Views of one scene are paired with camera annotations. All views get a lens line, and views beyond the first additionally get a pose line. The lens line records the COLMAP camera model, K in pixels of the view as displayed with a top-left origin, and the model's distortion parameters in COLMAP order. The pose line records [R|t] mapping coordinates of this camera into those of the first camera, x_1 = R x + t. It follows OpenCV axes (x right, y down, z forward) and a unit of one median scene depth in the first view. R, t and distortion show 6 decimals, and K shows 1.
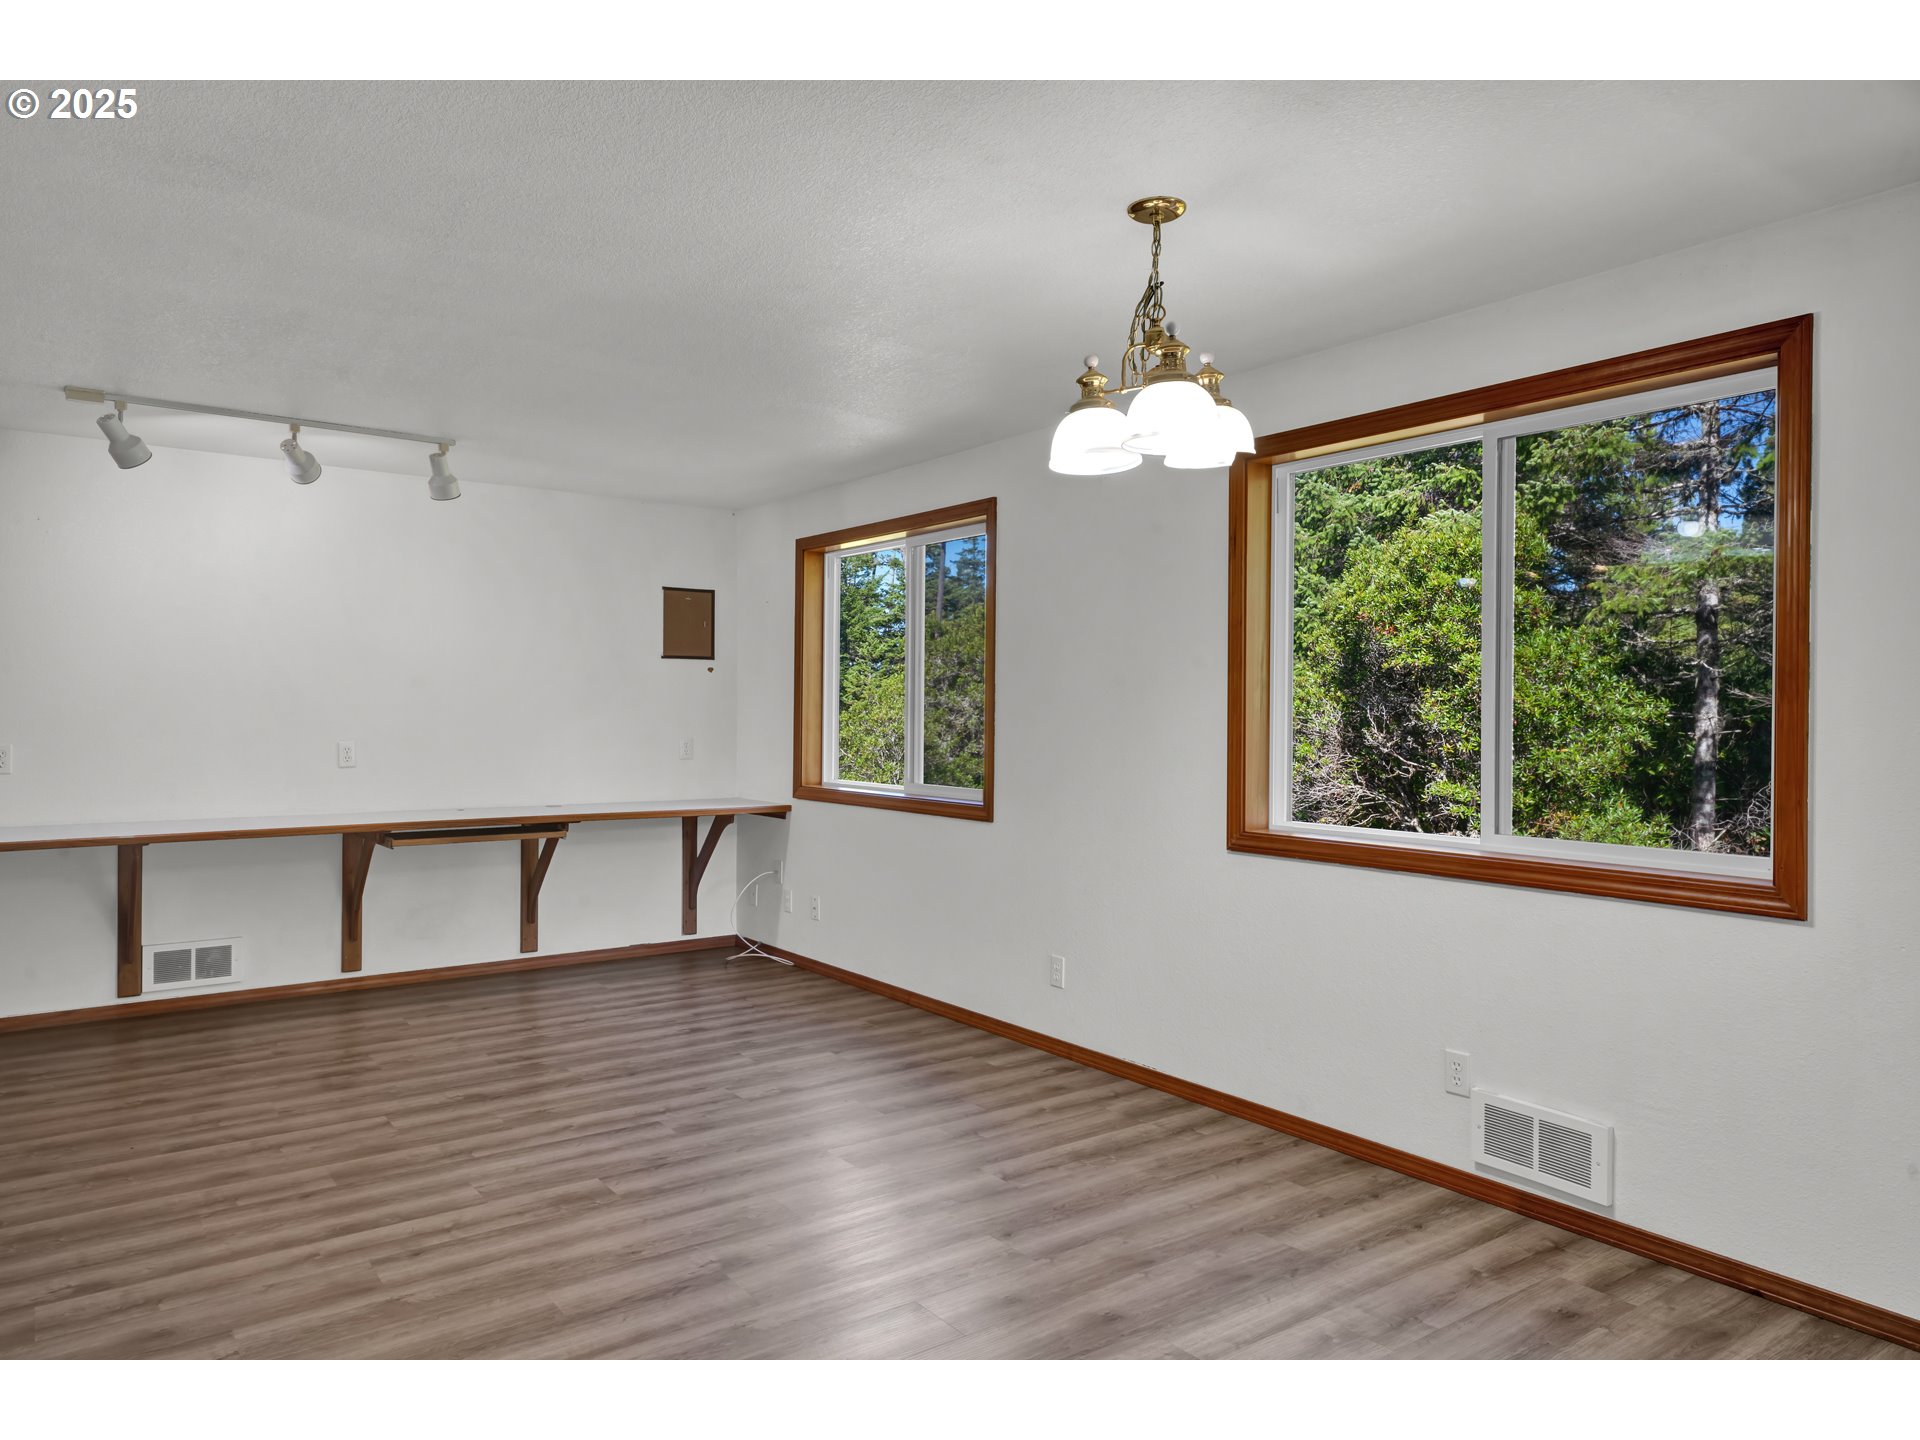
lens RADIAL K [[1241.6, 0, 956.4], [0, 1241.6, 714.6], [0, 0, 1]] dist [0.021002, -0.000423]
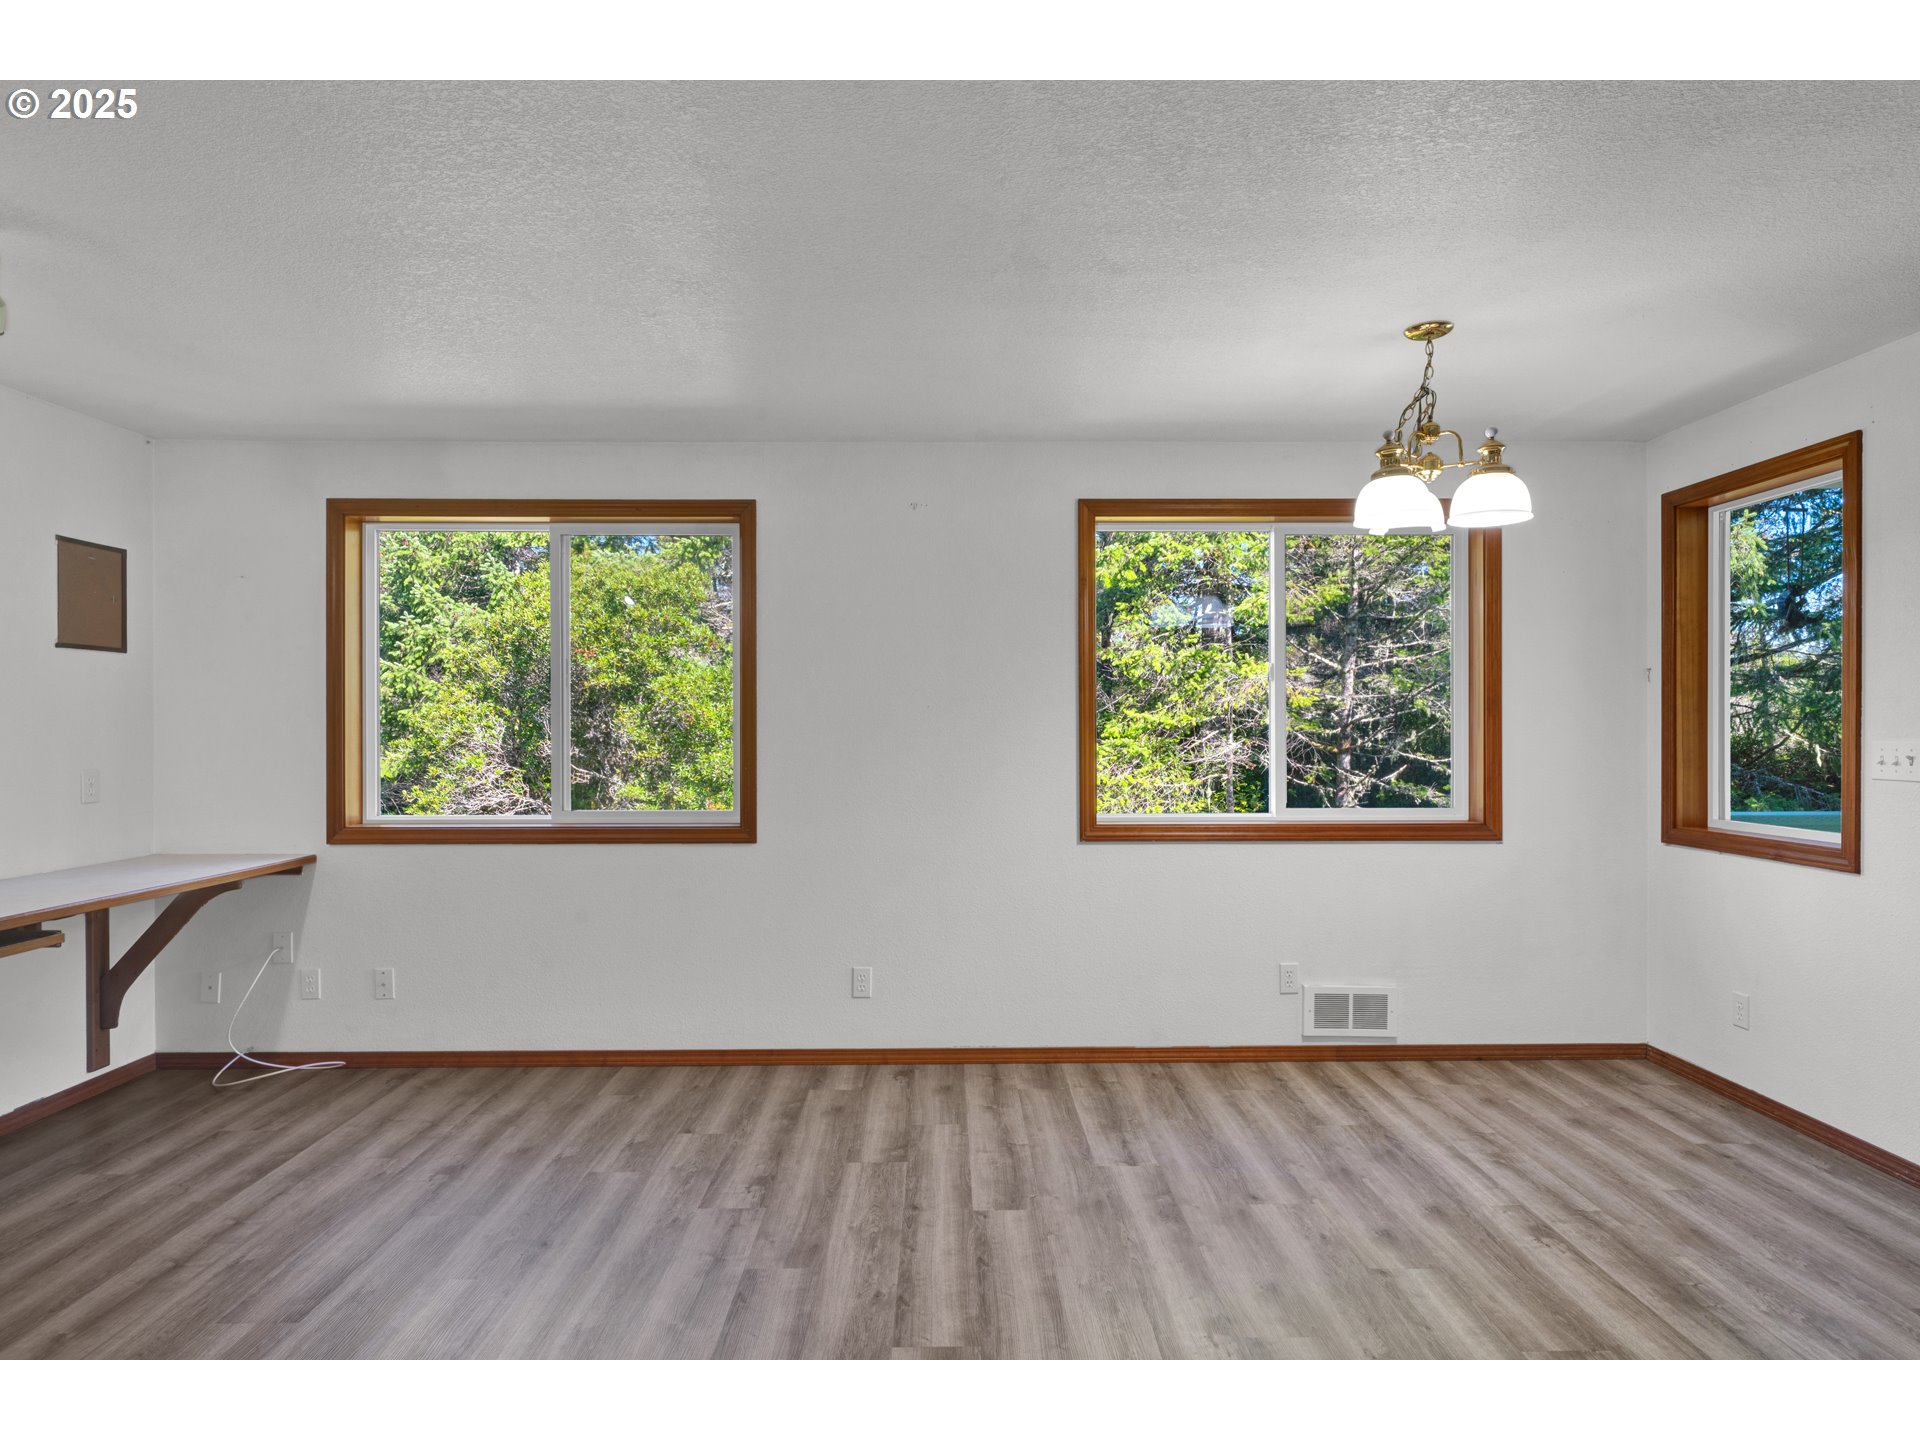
lens RADIAL K [[1055.0, 0, 954.7], [0, 1055.0, 729.0], [0, 0, 1]] dist [0.002214, -0.002013]
pose [[0.586634, -0.008531, 0.809807, -0.671849], [0.006902, 0.999961, 0.005534, -0.005423], [-0.809823, 0.002343, 0.586670, 0.510352]]
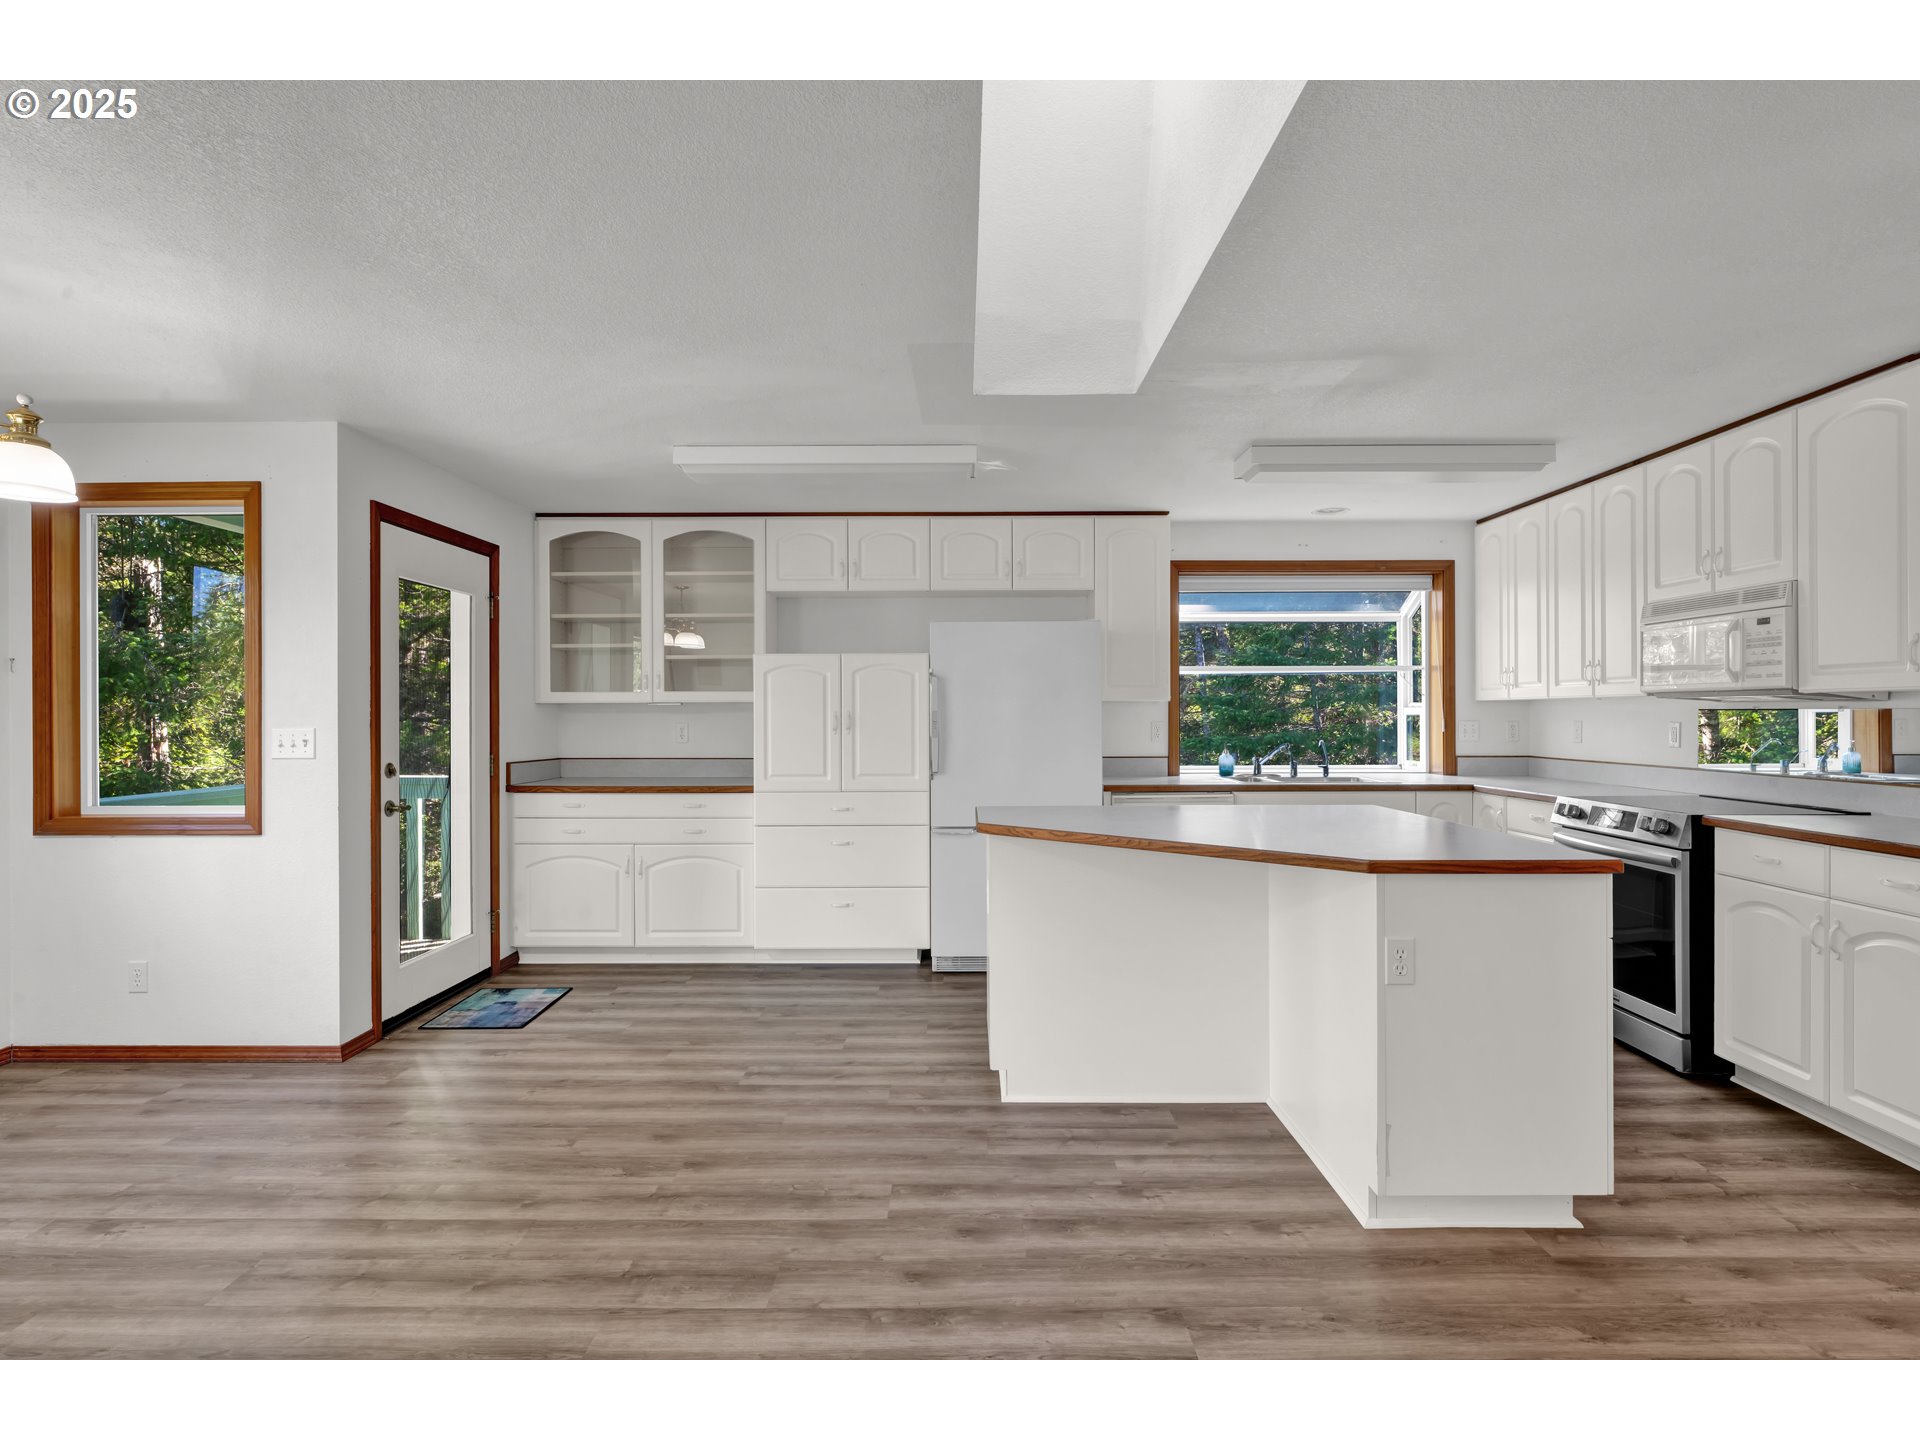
lens RADIAL K [[995.6, 0, 958.2], [0, 995.6, 716.4], [0, 0, 1]] dist [-0.003860, -0.000063]
pose [[-0.801920, -0.004622, 0.597413, -0.717685], [-0.000966, 0.999979, 0.006440, -0.006042], [-0.597430, 0.004588, -0.801908, 0.780707]]
